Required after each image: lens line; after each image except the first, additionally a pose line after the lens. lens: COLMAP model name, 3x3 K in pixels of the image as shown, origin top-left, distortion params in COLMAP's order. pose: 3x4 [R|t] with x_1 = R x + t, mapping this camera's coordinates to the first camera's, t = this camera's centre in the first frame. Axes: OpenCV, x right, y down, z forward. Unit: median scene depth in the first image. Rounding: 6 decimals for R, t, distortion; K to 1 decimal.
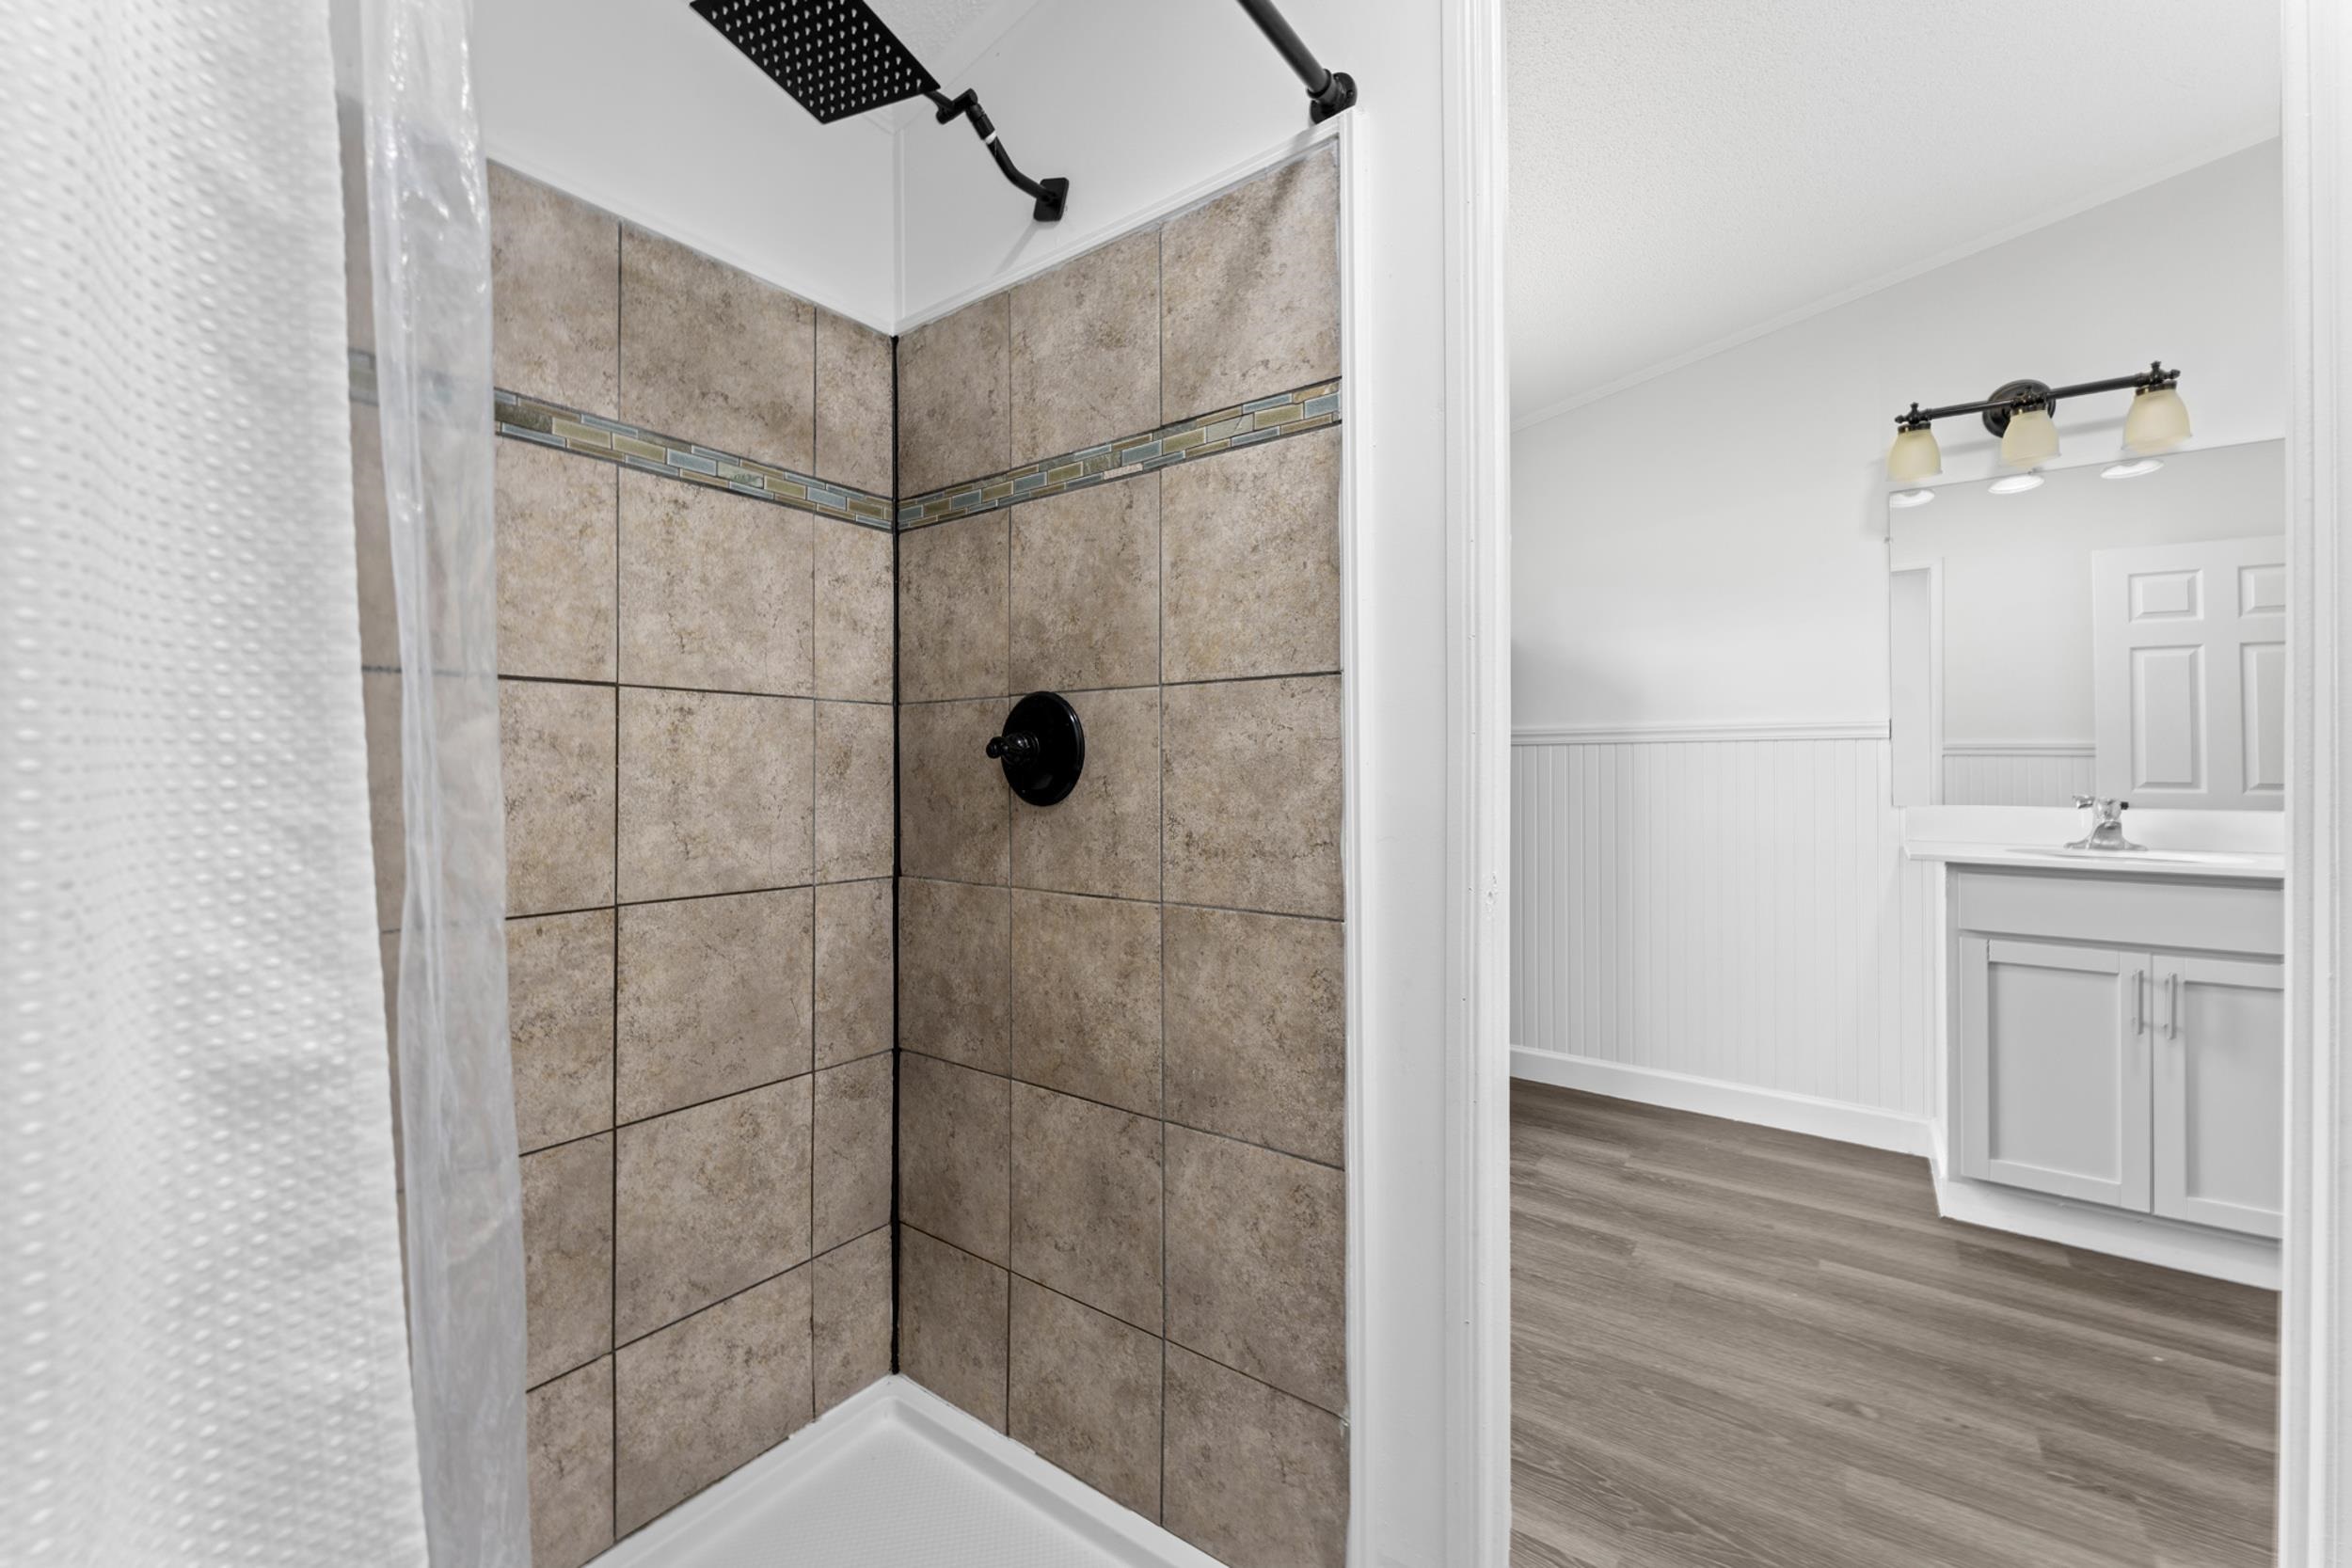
lens RADIAL K [[957.2, 0, 1175.5], [0, 957.2, 784.7], [0, 0, 1]] dist [0.000920, 0.000068]
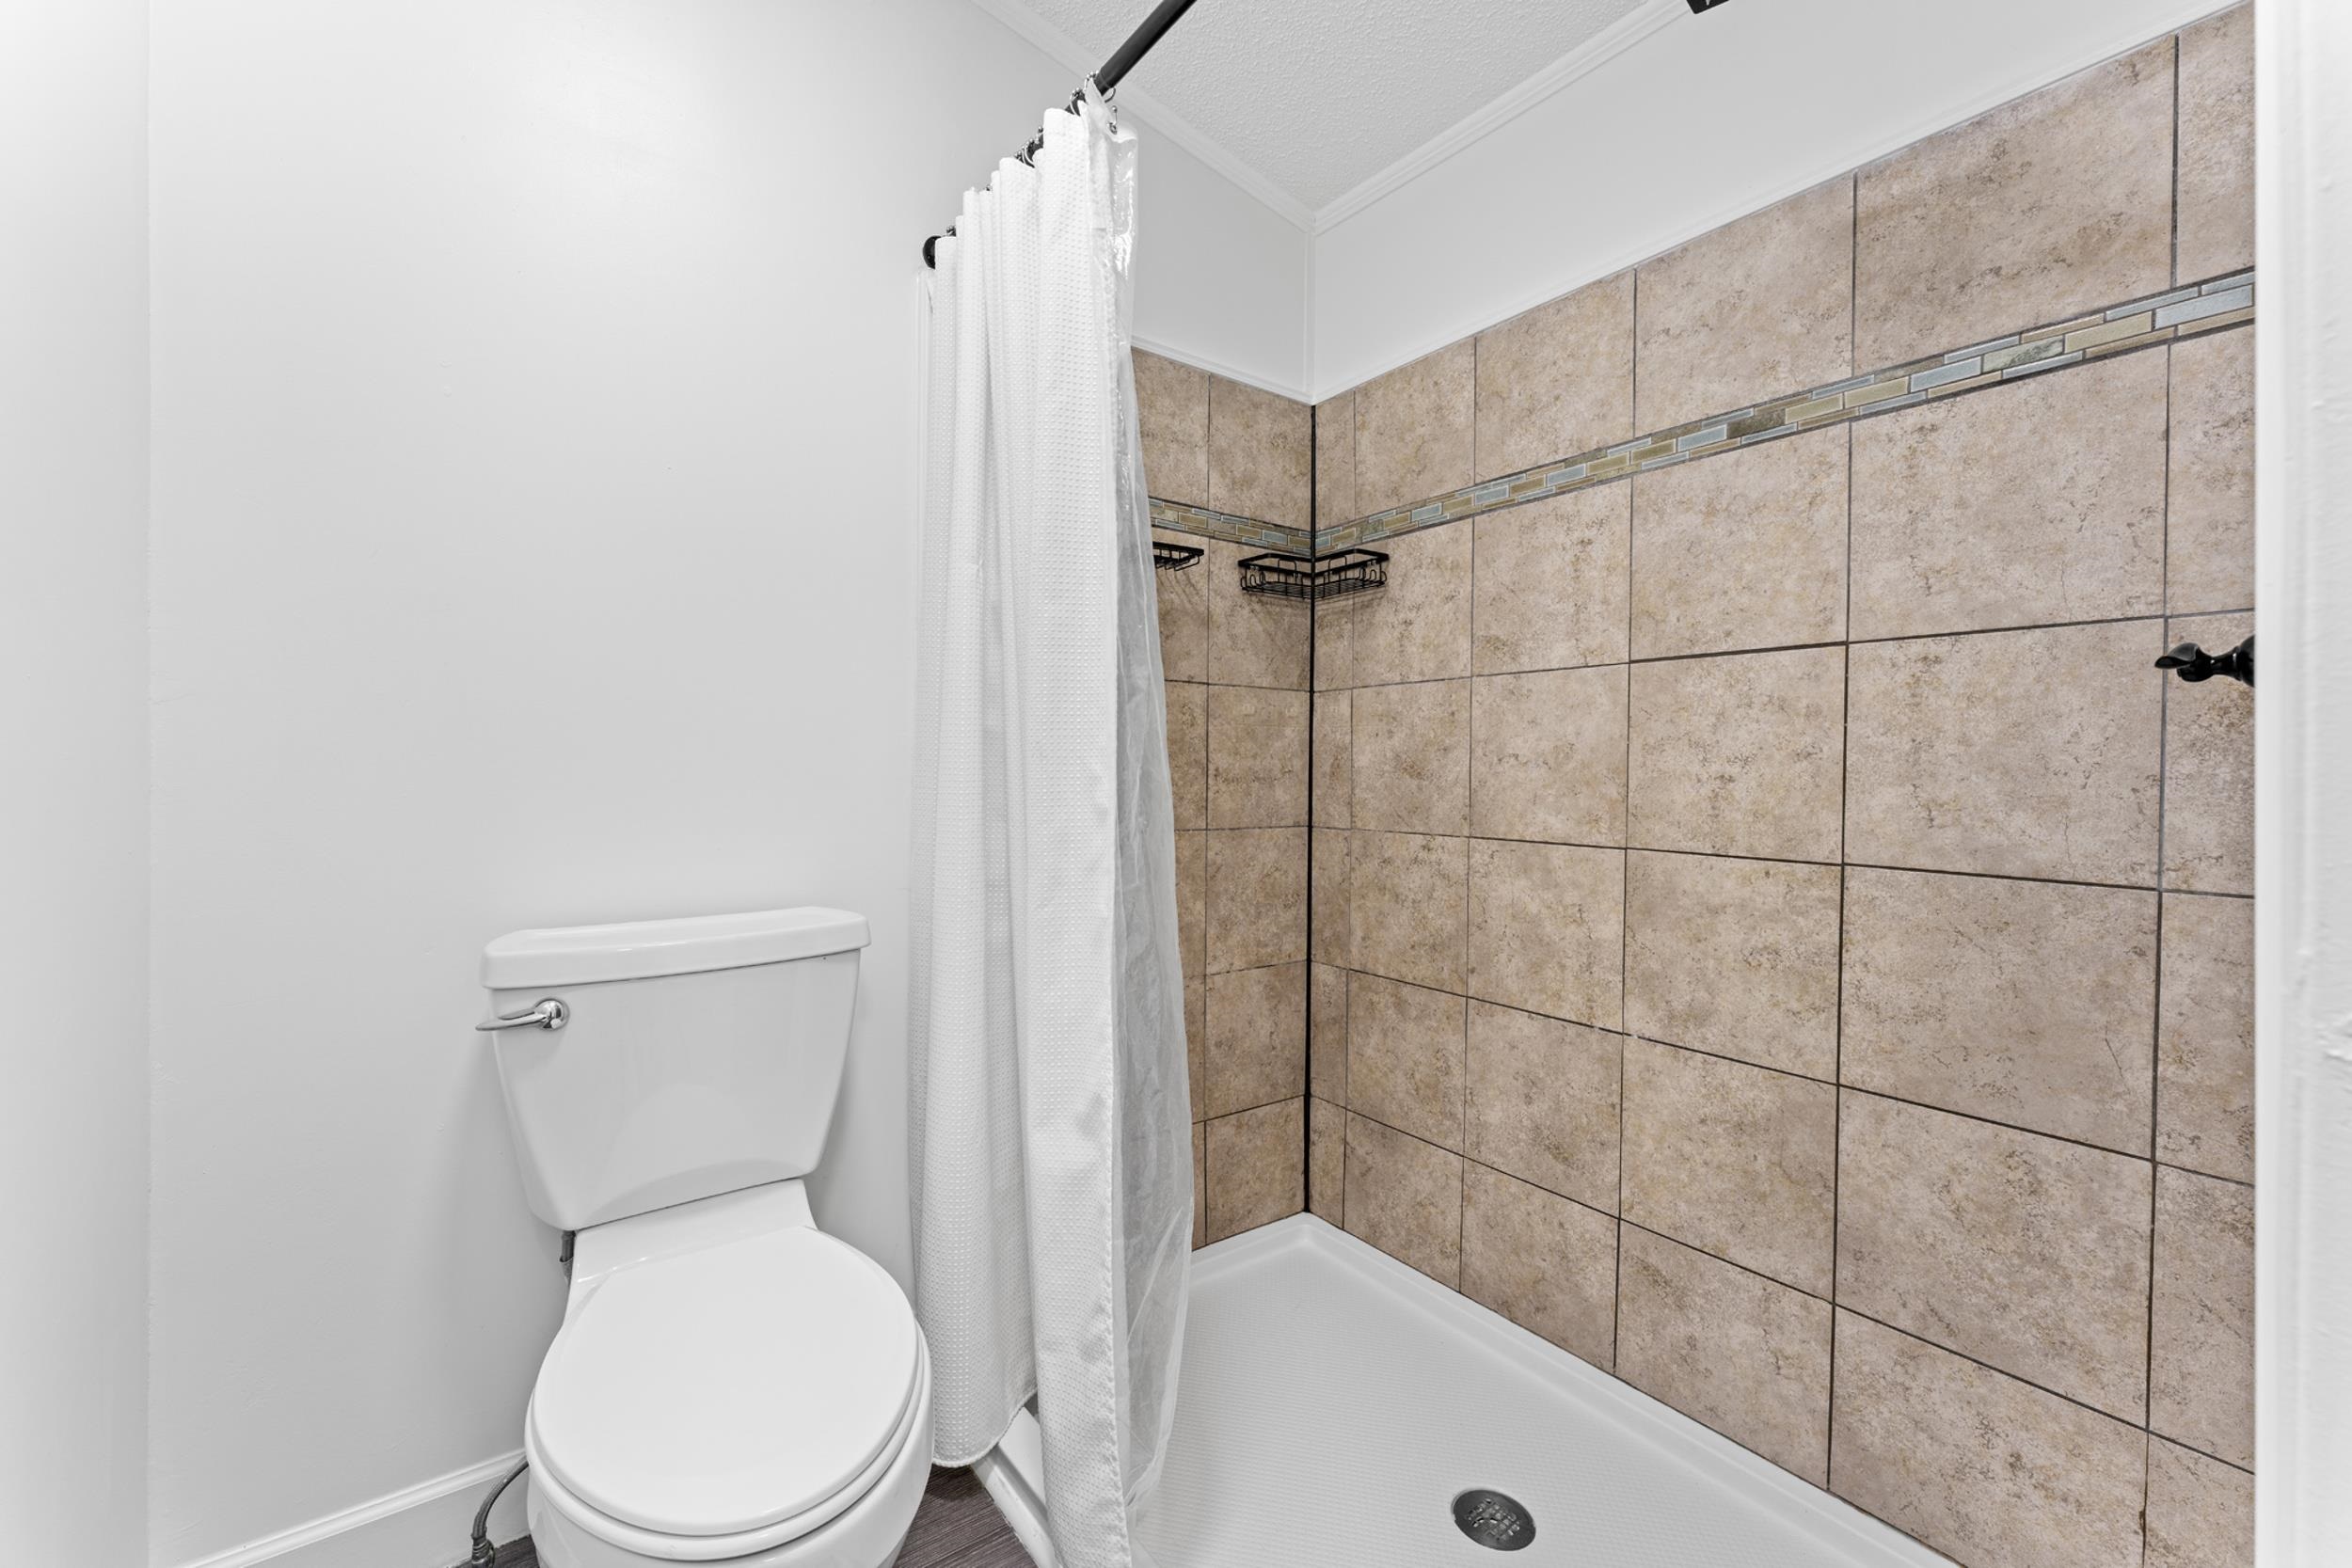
lens RADIAL K [[957.2, 0, 1178.5], [0, 957.2, 771.3], [0, 0, 1]] dist [0.000920, 0.000068]
pose [[-0.312937, 0.015531, -0.949647, 0.572910], [-0.010167, 0.999754, 0.019701, 0.016444], [0.949720, 0.015820, -0.312702, 0.640817]]
